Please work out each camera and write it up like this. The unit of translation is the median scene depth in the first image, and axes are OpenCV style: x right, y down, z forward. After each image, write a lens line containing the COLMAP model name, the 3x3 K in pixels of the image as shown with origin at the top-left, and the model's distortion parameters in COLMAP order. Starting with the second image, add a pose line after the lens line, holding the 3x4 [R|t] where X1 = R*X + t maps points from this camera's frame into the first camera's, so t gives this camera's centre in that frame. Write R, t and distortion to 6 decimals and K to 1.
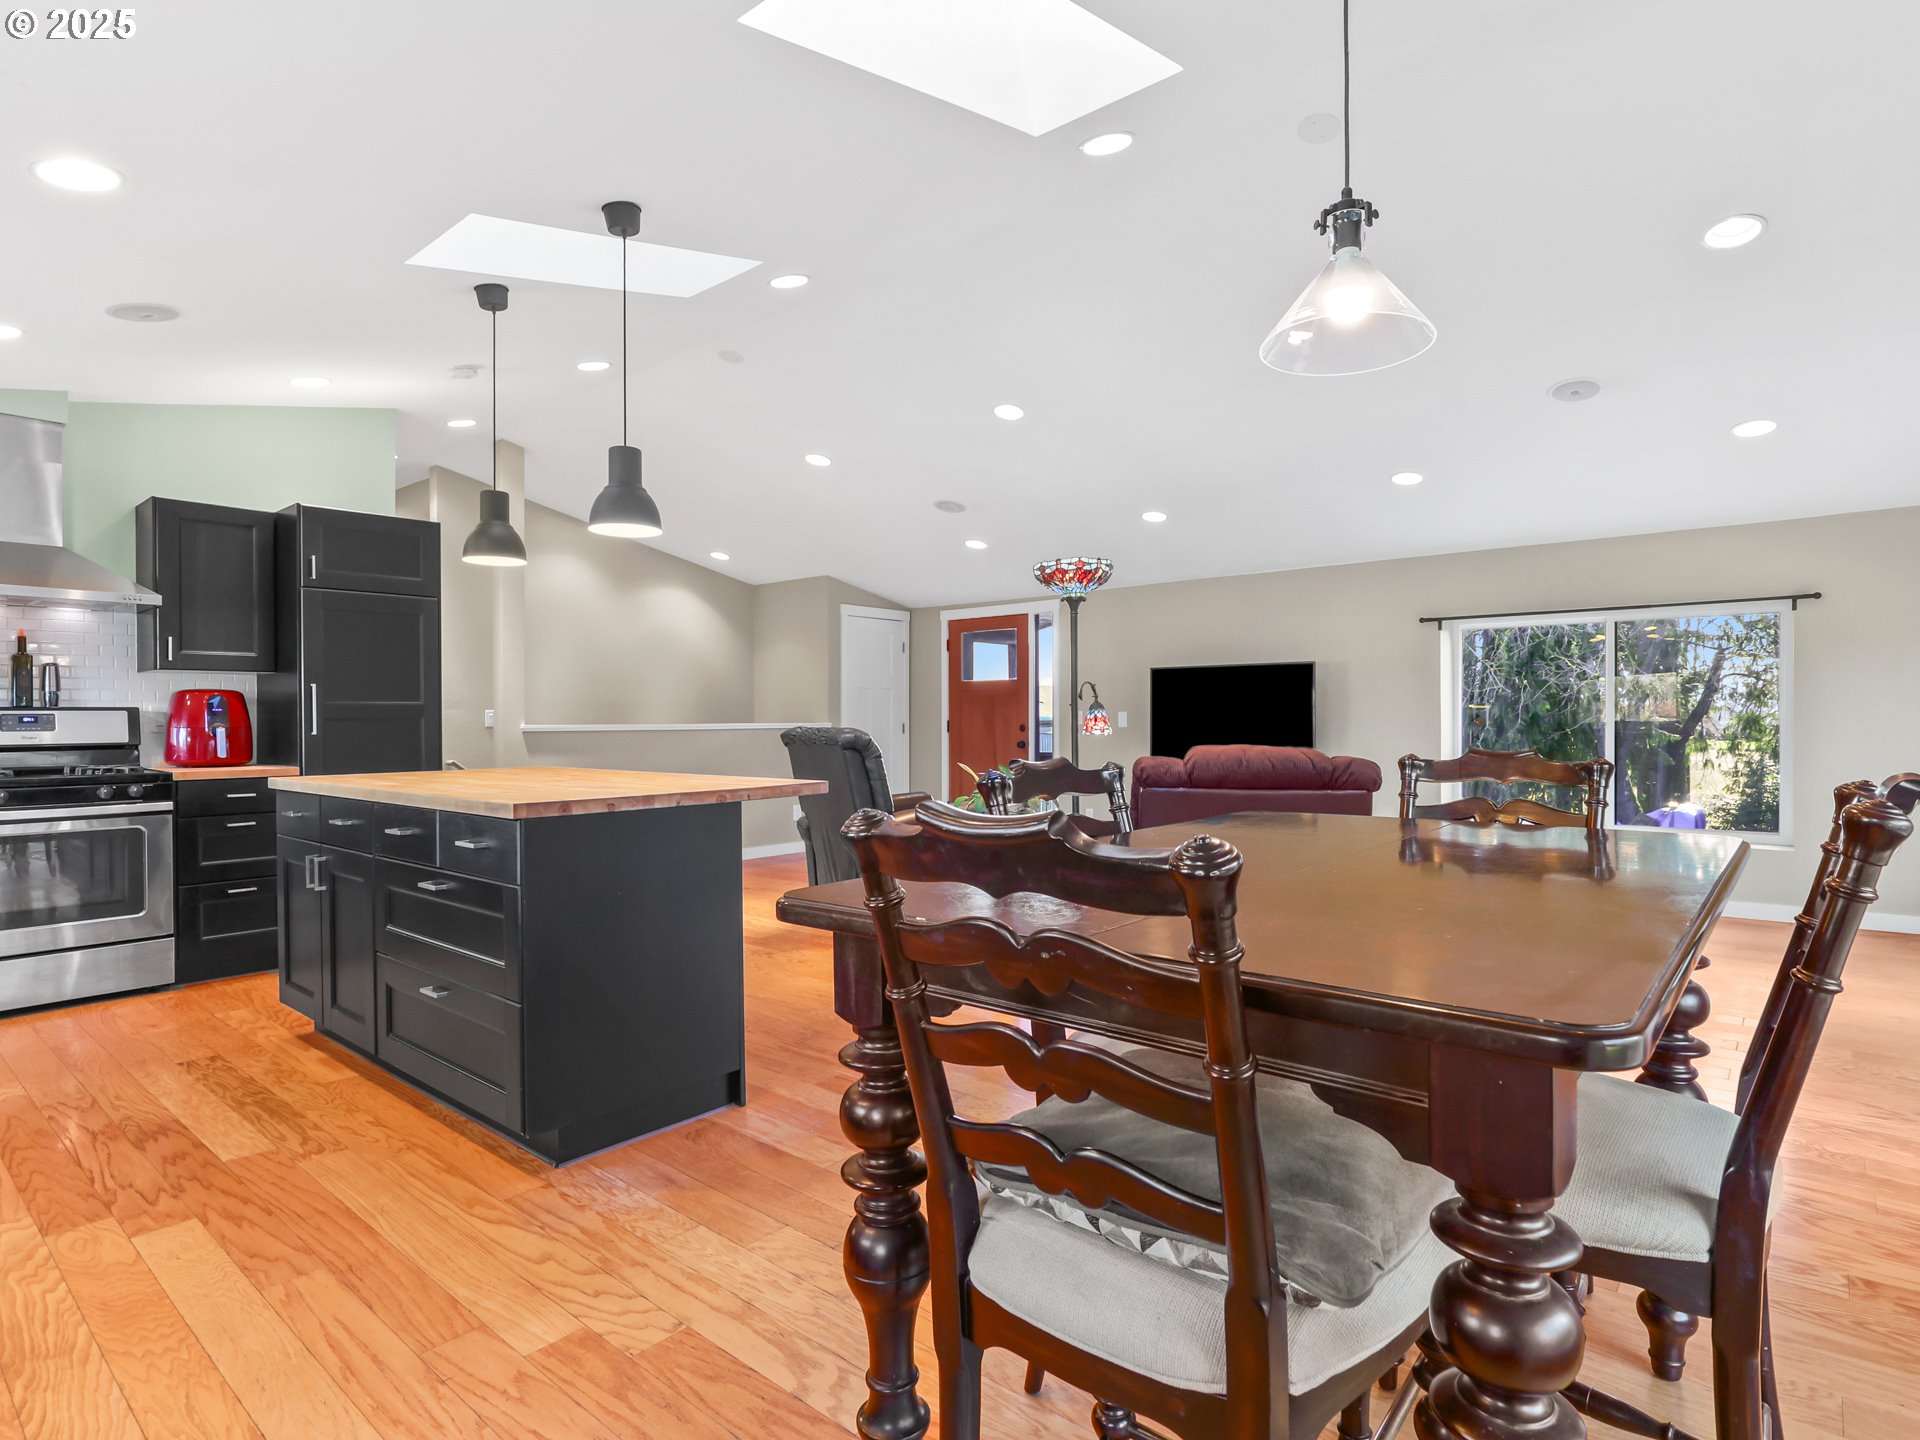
lens RADIAL K [[1022.0, 0, 957.9], [0, 1022.0, 715.4], [0, 0, 1]] dist [-0.012071, 0.000353]
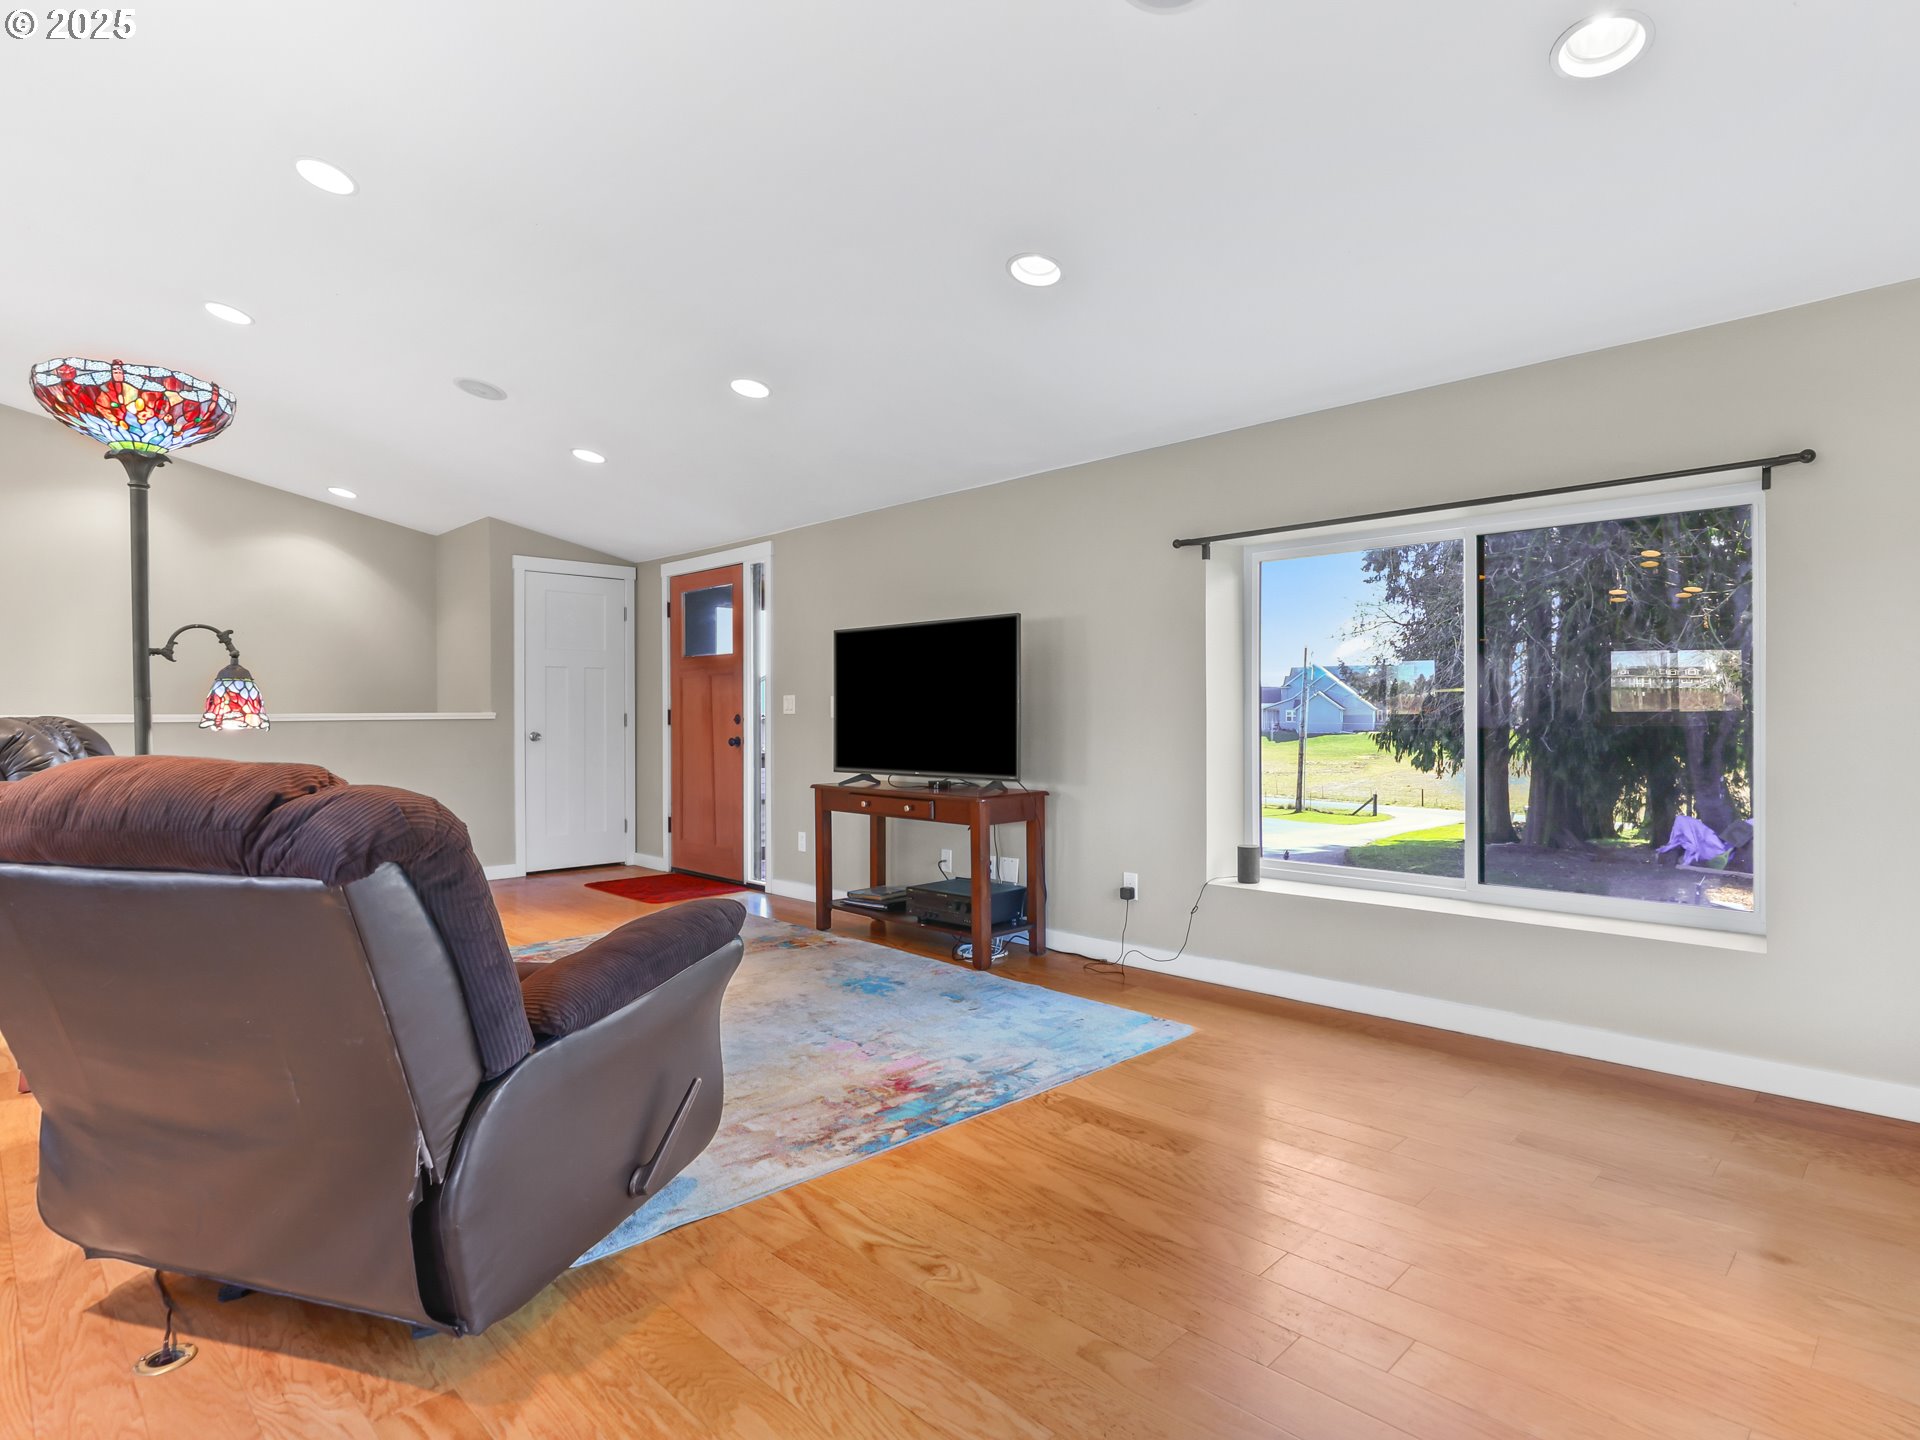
lens RADIAL K [[1022.0, 0, 957.9], [0, 1022.0, 715.4], [0, 0, 1]] dist [-0.012071, 0.000353]
pose [[0.995988, -0.002303, -0.089460, 0.333084], [0.003037, 0.999963, 0.008073, 0.005232], [0.089438, -0.008312, 0.995958, 0.323513]]
